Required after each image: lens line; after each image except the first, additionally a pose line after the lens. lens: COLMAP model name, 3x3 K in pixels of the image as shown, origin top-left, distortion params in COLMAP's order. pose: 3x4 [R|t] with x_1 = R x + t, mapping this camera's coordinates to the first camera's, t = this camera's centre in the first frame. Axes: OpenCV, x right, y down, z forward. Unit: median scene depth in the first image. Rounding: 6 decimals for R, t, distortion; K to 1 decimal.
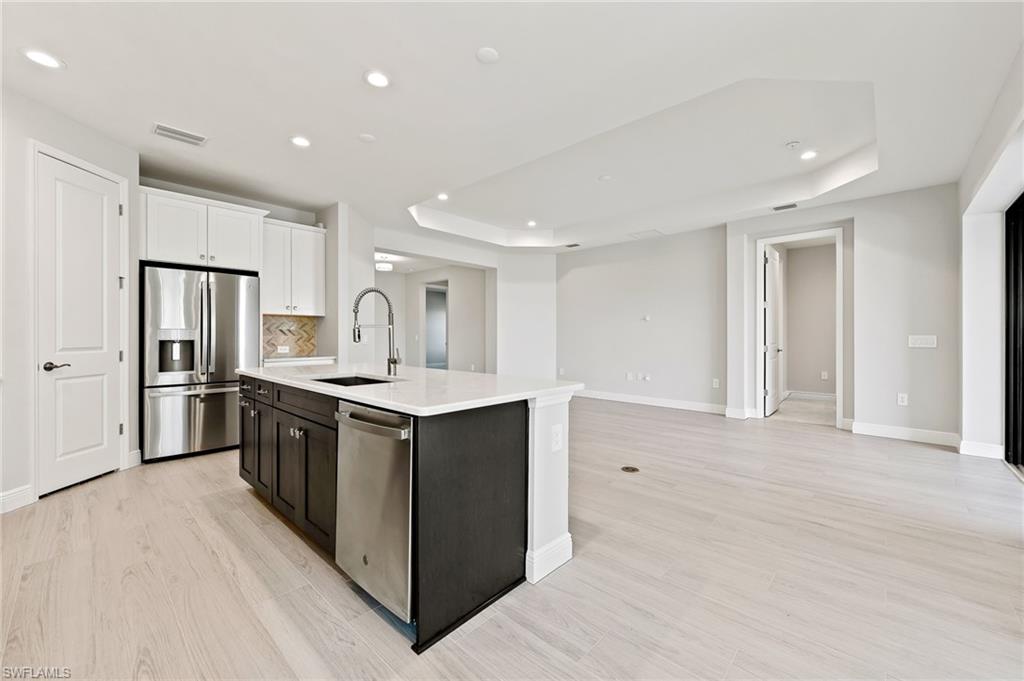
lens RADIAL K [[403.3, 0, 516.6], [0, 403.3, 336.0], [0, 0, 1]] dist [-0.003102, 0.000249]
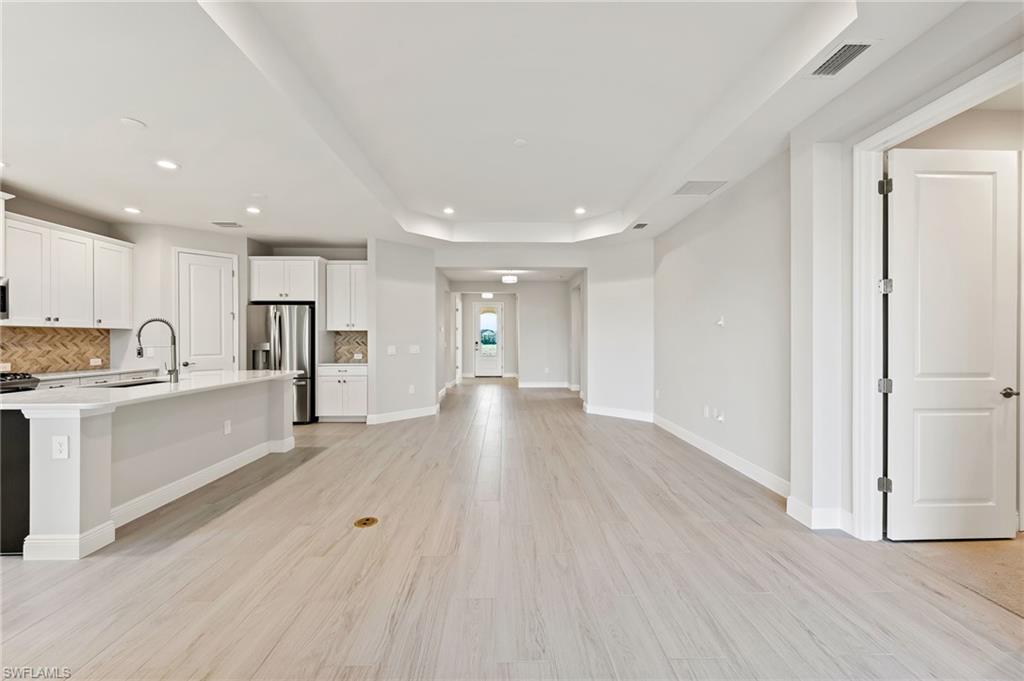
lens RADIAL K [[403.3, 0, 513.4], [0, 403.3, 340.5], [0, 0, 1]] dist [-0.003102, 0.000249]
pose [[0.689441, 0.001203, -0.724341, 1.071989], [0.000904, 0.999996, 0.002522, -0.032542], [0.724341, -0.002393, 0.689437, 0.674903]]
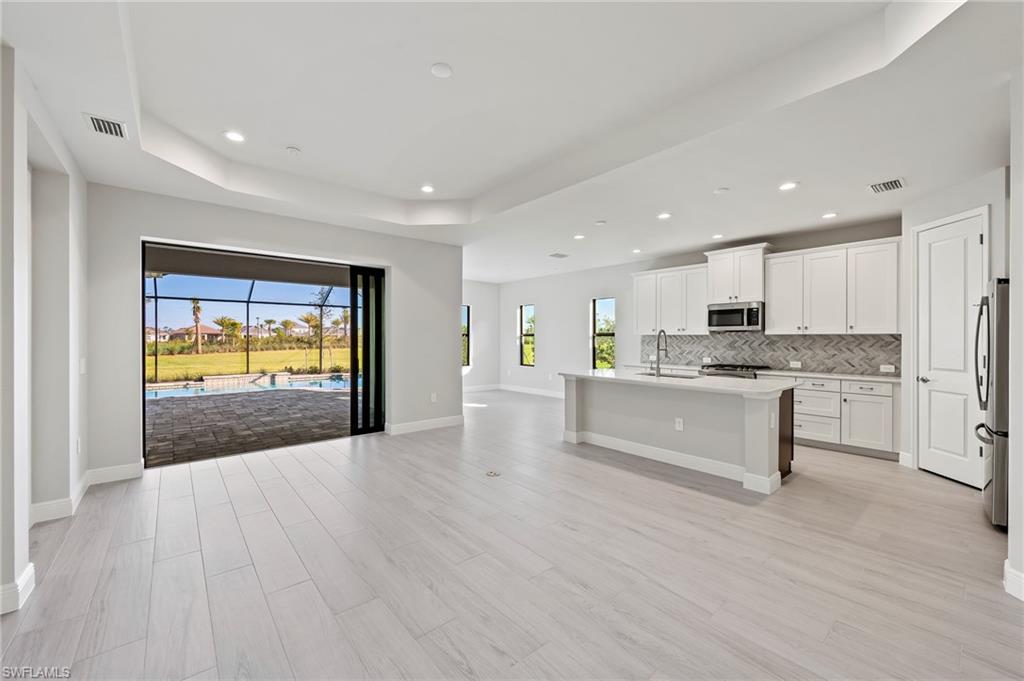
lens RADIAL K [[403.3, 0, 515.3], [0, 403.3, 338.9], [0, 0, 1]] dist [-0.003102, 0.000249]
pose [[-0.992223, -0.002804, 0.124443, 0.076447], [-0.002384, 0.999991, 0.003524, -0.058122], [-0.124452, 0.003199, -0.992220, 2.155186]]
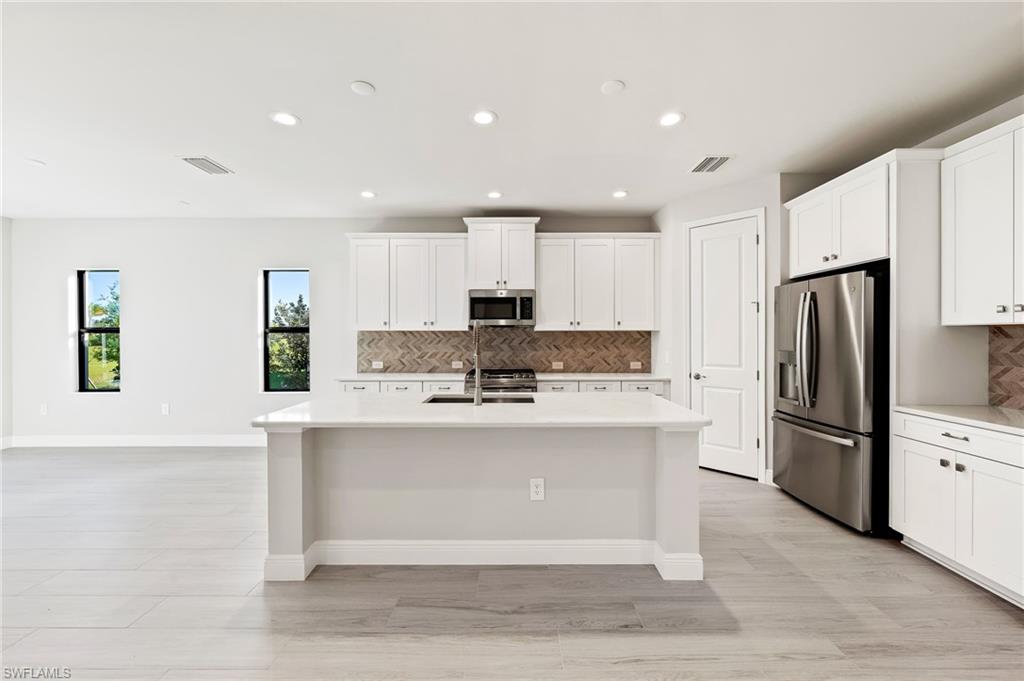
lens RADIAL K [[403.3, 0, 515.3], [0, 403.3, 336.3], [0, 0, 1]] dist [-0.003102, 0.000249]
pose [[-0.742495, 0.000472, -0.669851, 0.218745], [0.000158, 1.000000, 0.000529, -0.054707], [0.669851, 0.000286, -0.742495, 1.353994]]
